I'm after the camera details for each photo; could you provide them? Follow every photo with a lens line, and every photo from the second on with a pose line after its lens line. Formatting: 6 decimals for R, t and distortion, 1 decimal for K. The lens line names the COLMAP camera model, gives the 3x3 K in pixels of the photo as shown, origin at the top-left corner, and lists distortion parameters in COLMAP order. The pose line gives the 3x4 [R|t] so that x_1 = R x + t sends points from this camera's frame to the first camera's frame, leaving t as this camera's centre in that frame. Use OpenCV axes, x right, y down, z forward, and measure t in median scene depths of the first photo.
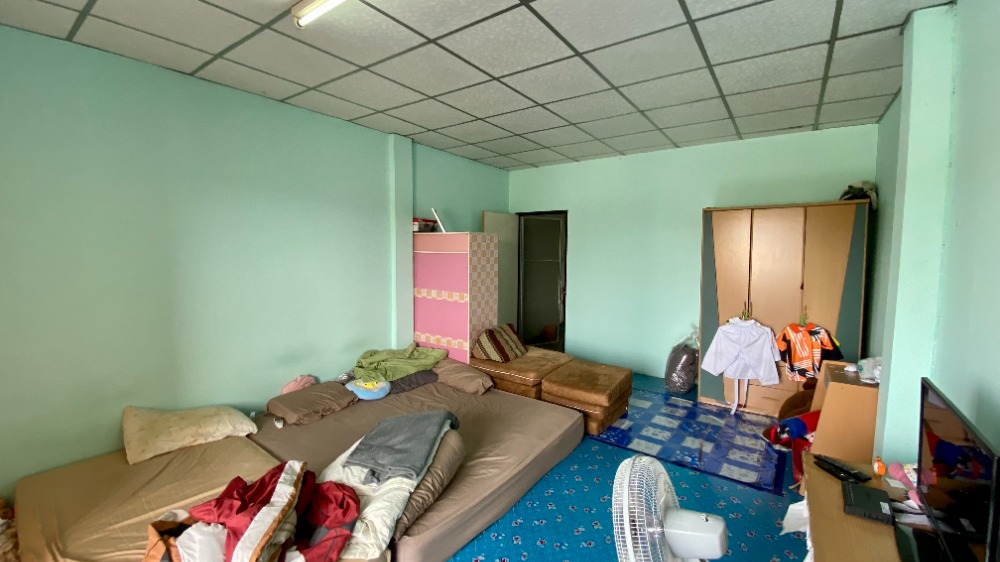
lens RADIAL K [[403.1, 0, 498.2], [0, 403.1, 275.6], [0, 0, 1]] dist [0.020659, -0.021033]
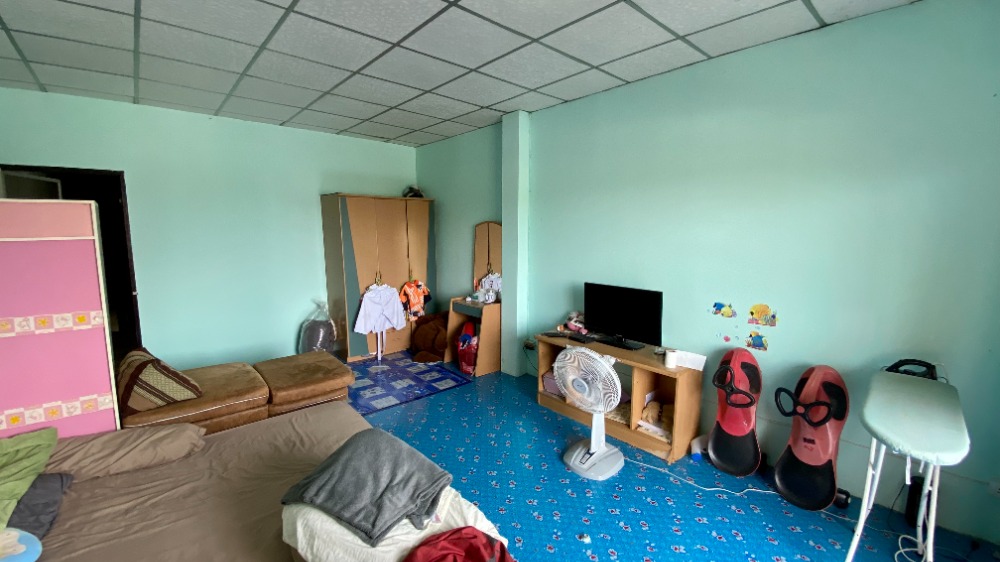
lens RADIAL K [[403.1, 0, 498.2], [0, 403.1, 275.6], [0, 0, 1]] dist [0.020659, -0.021033]
pose [[0.207980, -0.113948, 0.971473, -0.576944], [0.067186, 0.992510, 0.102032, -0.027000], [-0.975823, 0.044049, 0.214078, 0.379665]]
